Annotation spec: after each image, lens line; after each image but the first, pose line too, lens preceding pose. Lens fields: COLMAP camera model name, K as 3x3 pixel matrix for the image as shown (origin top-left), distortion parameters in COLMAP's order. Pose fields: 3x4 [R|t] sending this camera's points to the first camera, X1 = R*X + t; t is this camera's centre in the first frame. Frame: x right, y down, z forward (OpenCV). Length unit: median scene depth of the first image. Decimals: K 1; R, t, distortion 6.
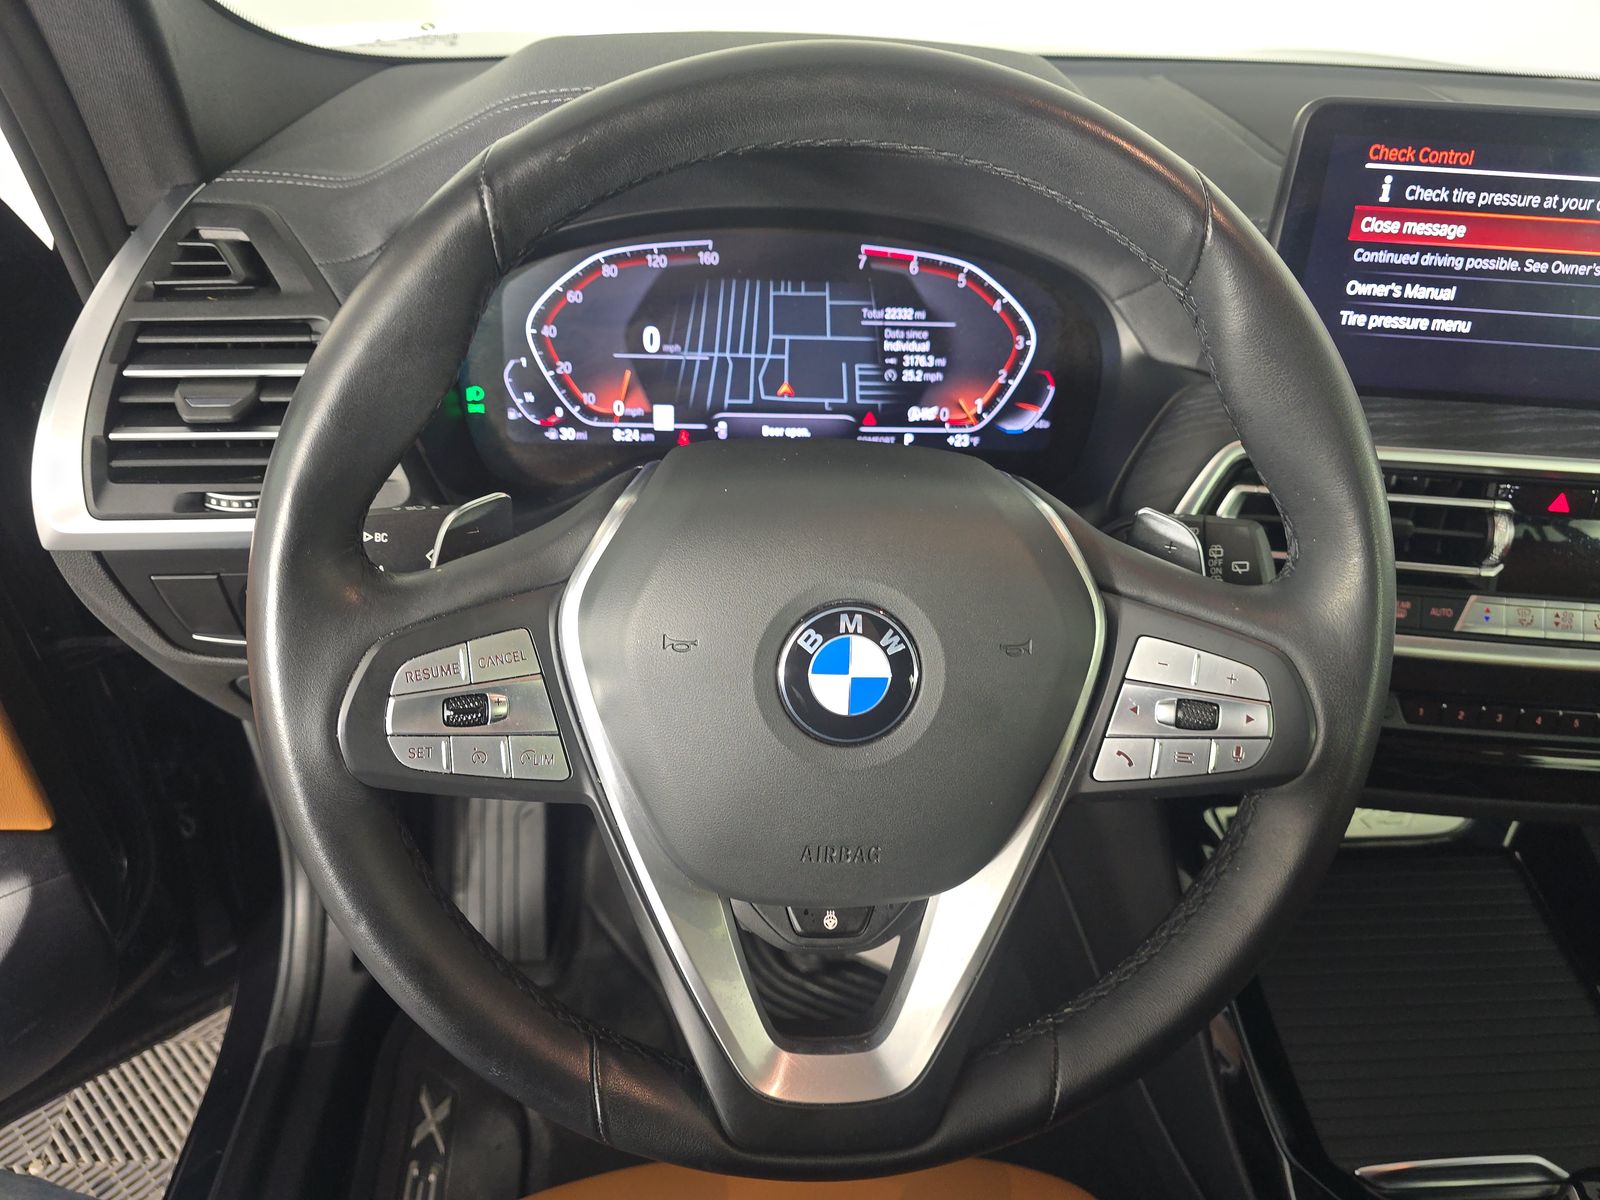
lens RADIAL K [[1103.2, 0, 789.6], [0, 1103.2, 607.9], [0, 0, 1]] dist [0.029444, -0.044119]
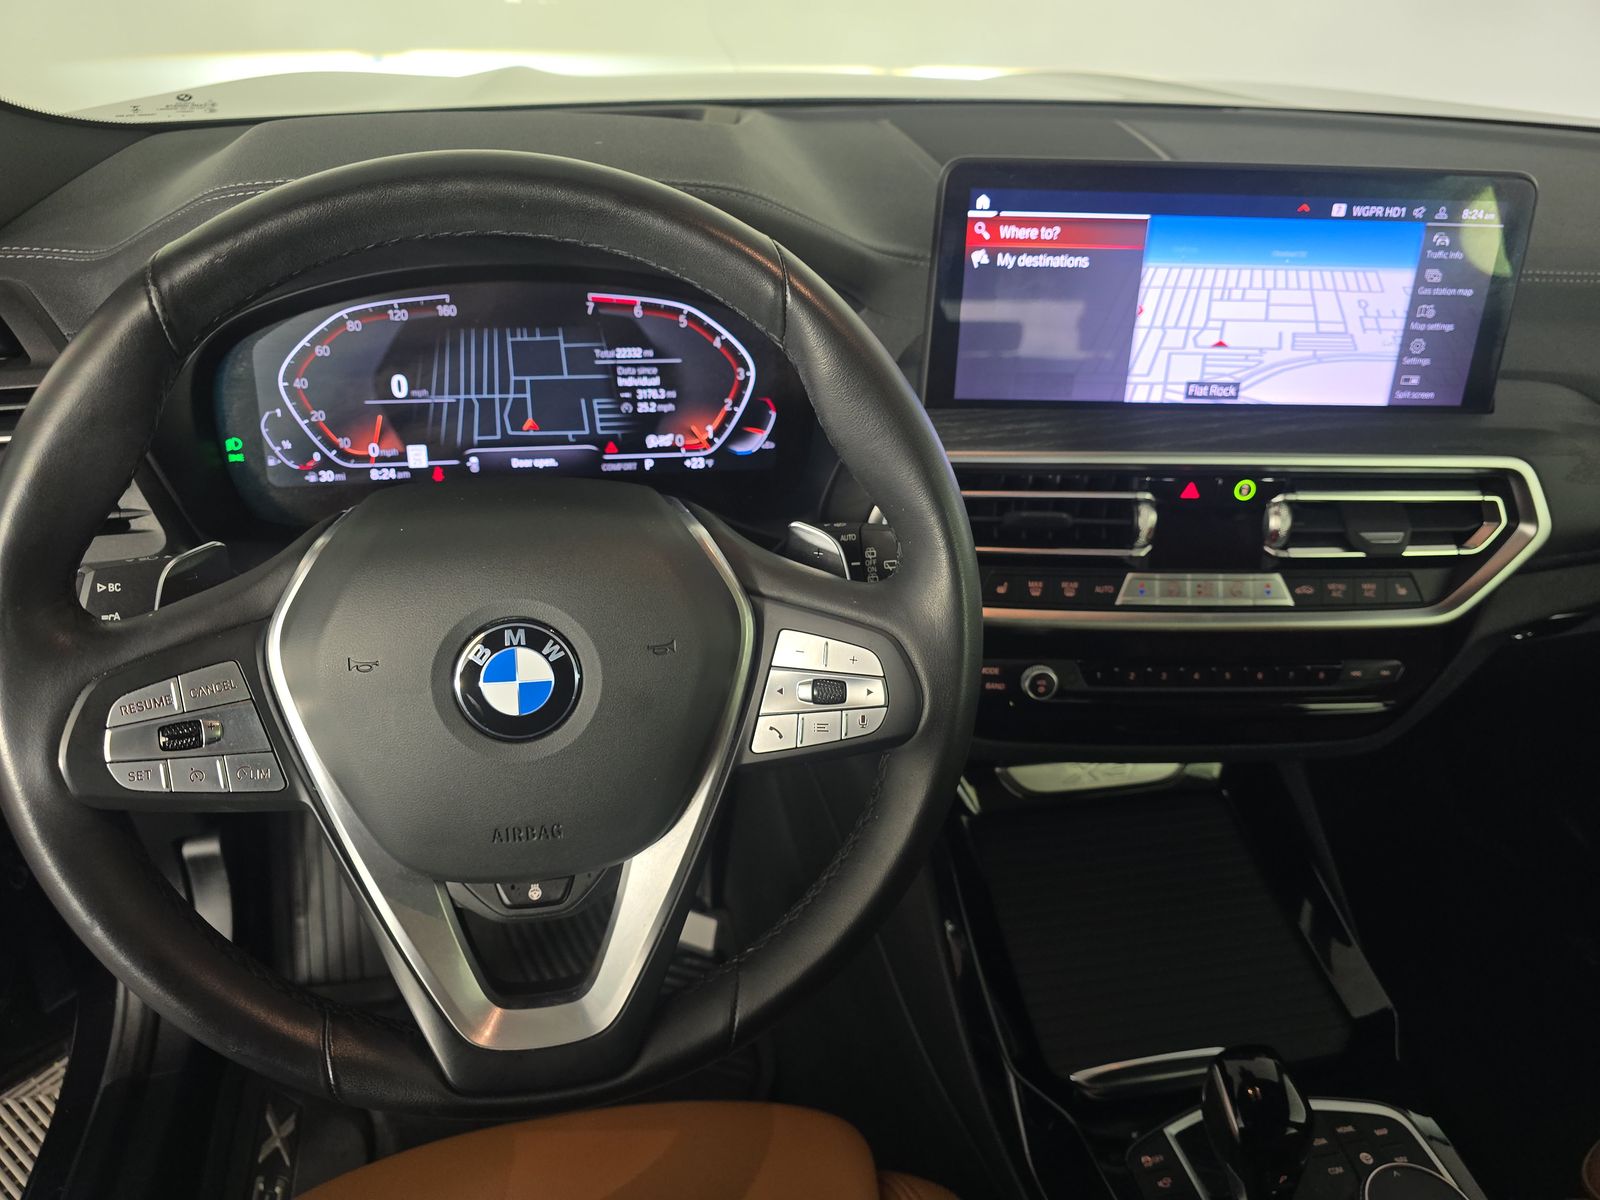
lens RADIAL K [[1103.2, 0, 803.3], [0, 1103.2, 606.2], [0, 0, 1]] dist [0.029444, -0.044119]
pose [[0.993096, -0.065924, 0.097027, 0.151371], [0.066309, 0.997799, -0.000745, 0.001453], [-0.096764, 0.007173, 0.995282, -0.126844]]
